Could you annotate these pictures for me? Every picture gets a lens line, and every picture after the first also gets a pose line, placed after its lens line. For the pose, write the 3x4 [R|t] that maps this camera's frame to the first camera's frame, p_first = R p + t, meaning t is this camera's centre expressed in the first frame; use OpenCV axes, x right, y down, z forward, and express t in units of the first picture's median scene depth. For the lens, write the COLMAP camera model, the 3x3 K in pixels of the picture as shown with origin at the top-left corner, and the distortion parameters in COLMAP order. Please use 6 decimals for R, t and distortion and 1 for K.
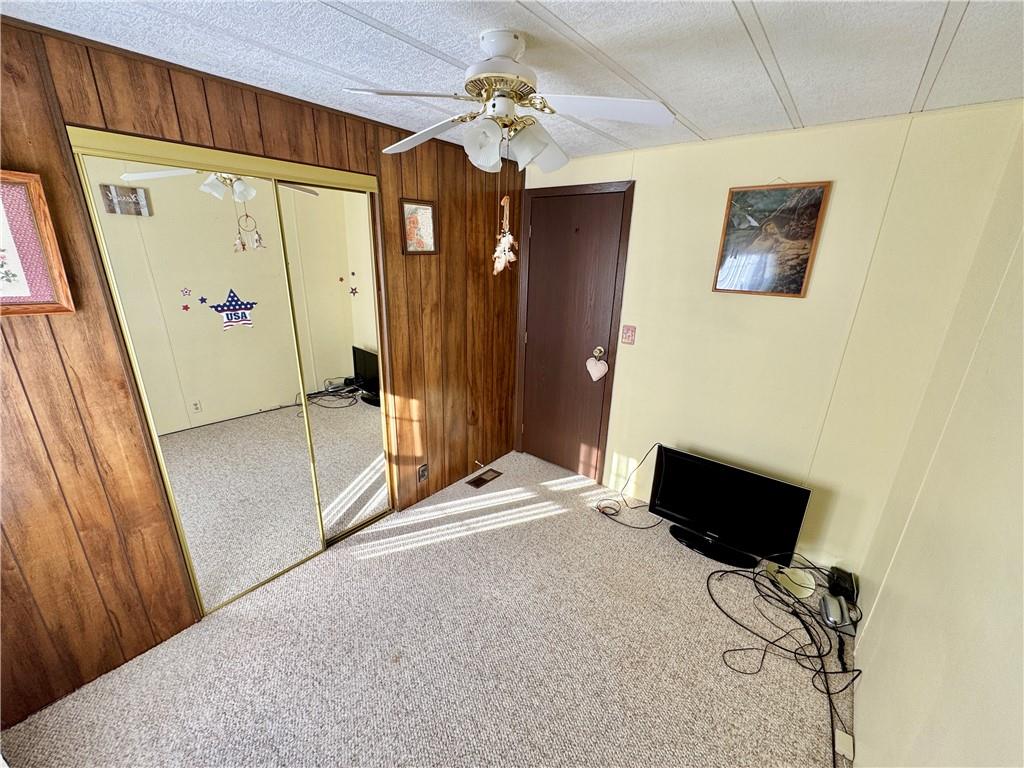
lens RADIAL K [[409.2, 0, 512.4], [0, 409.2, 381.7], [0, 0, 1]] dist [0.000128, 0.000037]
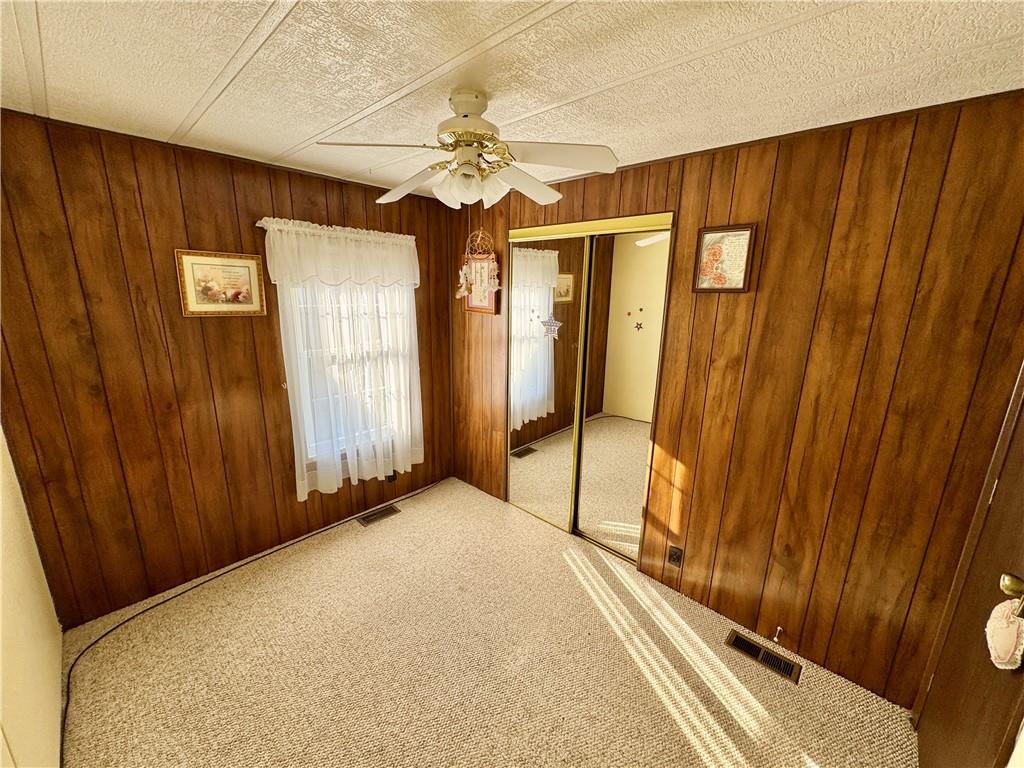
lens RADIAL K [[407.7, 0, 510.7], [0, 407.7, 383.1], [0, 0, 1]] dist [-0.003026, -0.000004]
pose [[-0.074238, 0.201226, -0.976728, 0.578588], [-0.329851, 0.919347, 0.214475, -0.174095], [0.941109, 0.338097, -0.001876, 0.639008]]
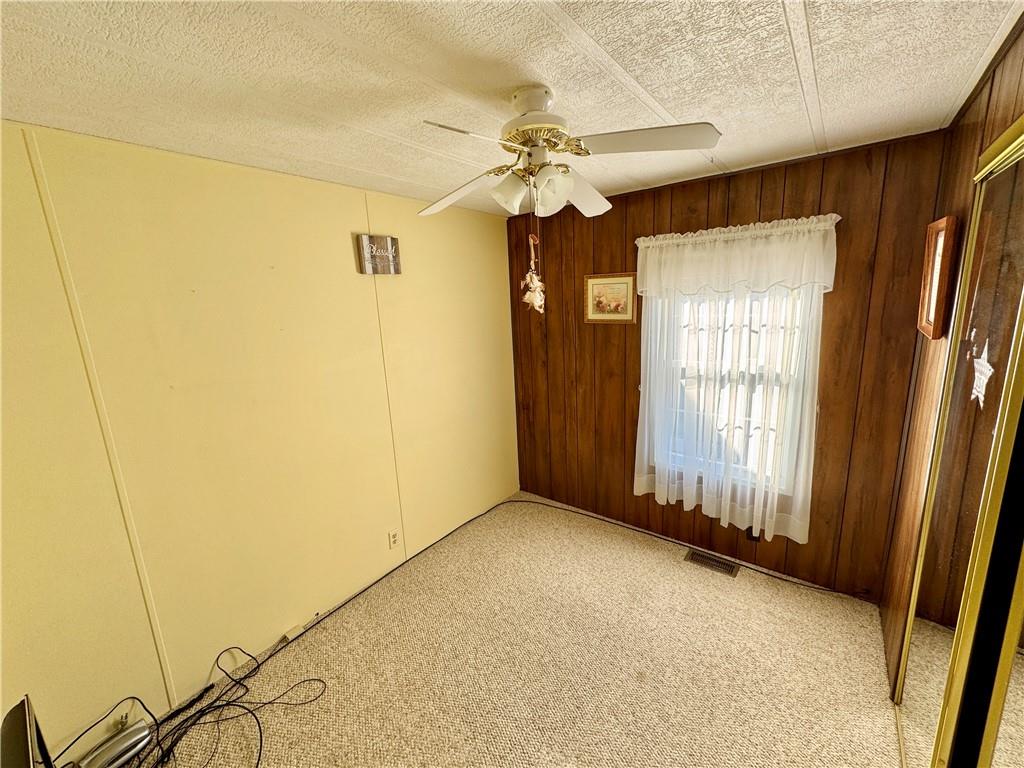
lens RADIAL K [[407.7, 0, 510.7], [0, 407.7, 383.1], [0, 0, 1]] dist [-0.003026, -0.000004]
pose [[-0.999860, 0.016461, 0.003037, 0.021778], [0.015814, 0.869478, 0.493719, -0.325073], [0.005487, 0.493698, -0.869616, 1.049333]]
